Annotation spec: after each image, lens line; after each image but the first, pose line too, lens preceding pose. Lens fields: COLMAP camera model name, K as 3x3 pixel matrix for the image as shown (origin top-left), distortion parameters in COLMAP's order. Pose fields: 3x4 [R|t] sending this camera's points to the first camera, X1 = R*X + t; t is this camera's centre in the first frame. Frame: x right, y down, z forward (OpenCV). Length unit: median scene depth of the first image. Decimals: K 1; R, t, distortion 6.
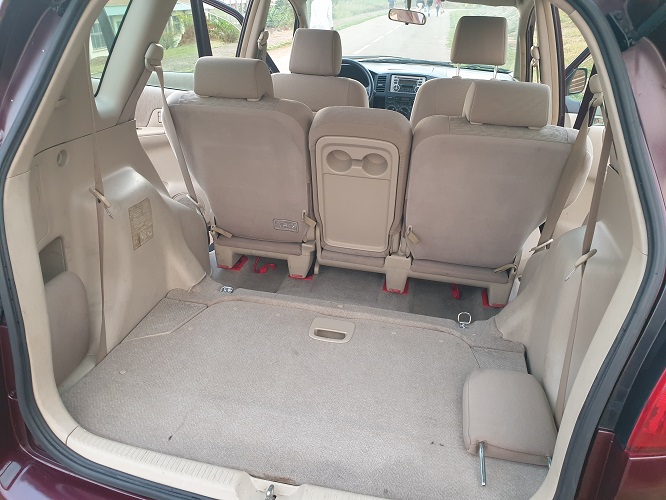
lens RADIAL K [[505.5, 0, 334.4], [0, 505.5, 248.3], [0, 0, 1]] dist [0.022709, -0.020561]
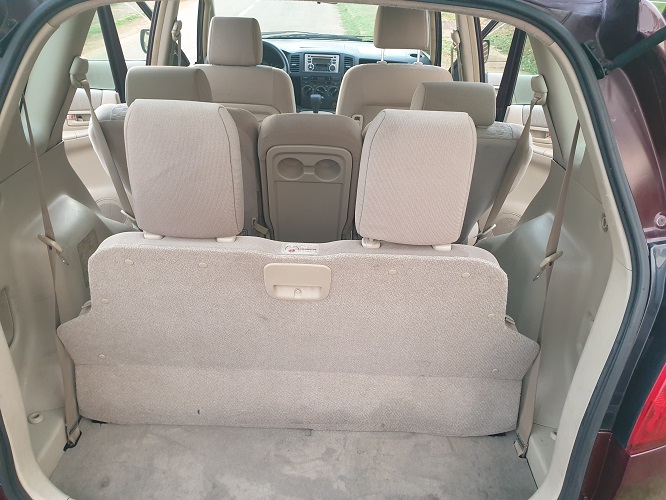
lens RADIAL K [[505.5, 0, 335.1], [0, 505.5, 250.9], [0, 0, 1]] dist [0.022709, -0.020561]
pose [[0.981595, -0.103416, 0.160550, -0.085078], [0.093699, 0.993345, 0.066979, -0.076585], [-0.166408, -0.050703, 0.984753, 0.017141]]
